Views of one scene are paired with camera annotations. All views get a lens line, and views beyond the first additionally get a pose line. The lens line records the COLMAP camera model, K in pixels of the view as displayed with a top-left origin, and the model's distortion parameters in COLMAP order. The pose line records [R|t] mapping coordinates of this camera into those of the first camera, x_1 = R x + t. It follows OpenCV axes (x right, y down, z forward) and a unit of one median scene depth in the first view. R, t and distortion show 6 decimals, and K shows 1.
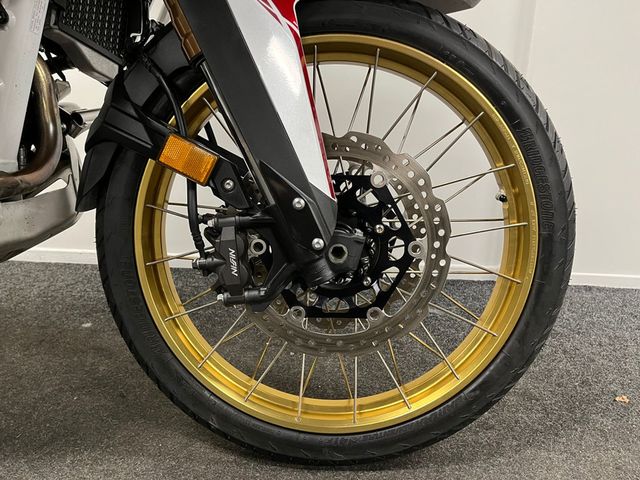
lens RADIAL K [[484.7, 0, 320.9], [0, 484.7, 245.8], [0, 0, 1]] dist [0.044149, -0.050314]
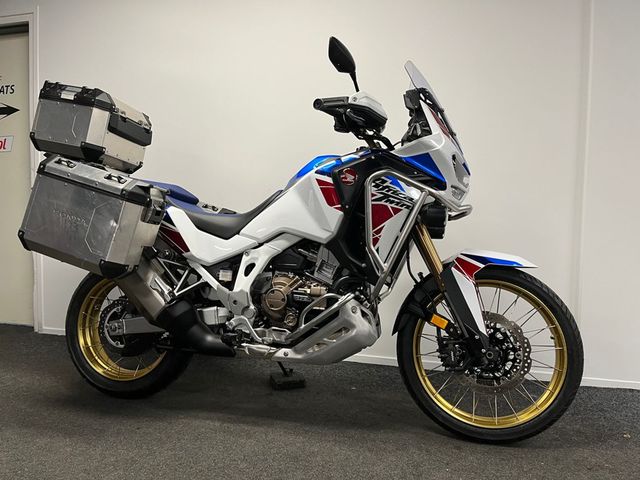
lens RADIAL K [[484.7, 0, 324.4], [0, 484.7, 245.5], [0, 0, 1]] dist [0.044149, -0.050314]
pose [[0.978424, 0.001891, -0.206599, -0.306353], [-0.051634, 0.970466, -0.235649, 0.109453], [0.200052, 0.241232, 0.949624, -1.980589]]
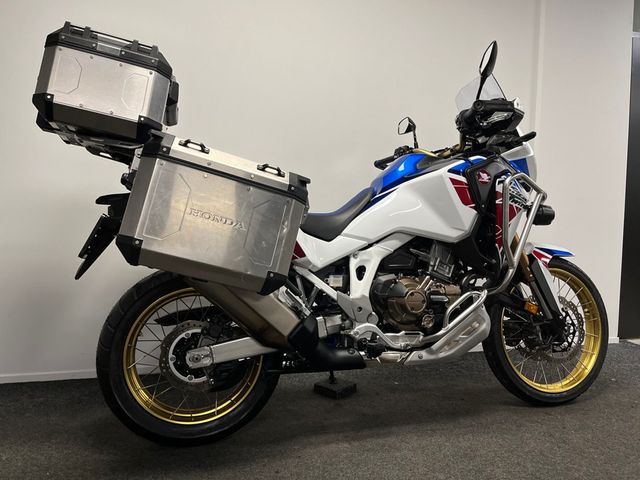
lens RADIAL K [[484.7, 0, 318.7], [0, 484.7, 246.4], [0, 0, 1]] dist [0.044149, -0.050314]
pose [[0.949263, -0.032496, 0.312799, -2.475206], [0.103260, 0.971708, -0.212417, -0.012161], [-0.297047, 0.233939, 0.925762, -1.722294]]
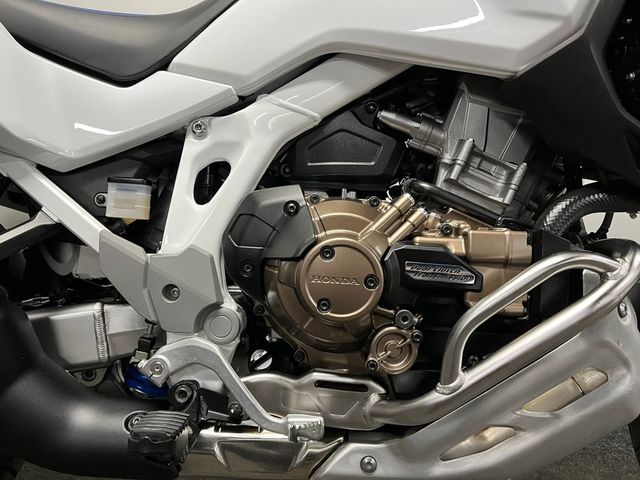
lens RADIAL K [[484.7, 0, 320.0], [0, 484.7, 238.8], [0, 0, 1]] dist [0.044149, -0.050314]
pose [[0.999890, -0.007613, 0.012697, -1.186183], [0.009649, 0.985588, -0.168886, -0.164841], [-0.011228, 0.168990, 0.985554, -0.080257]]
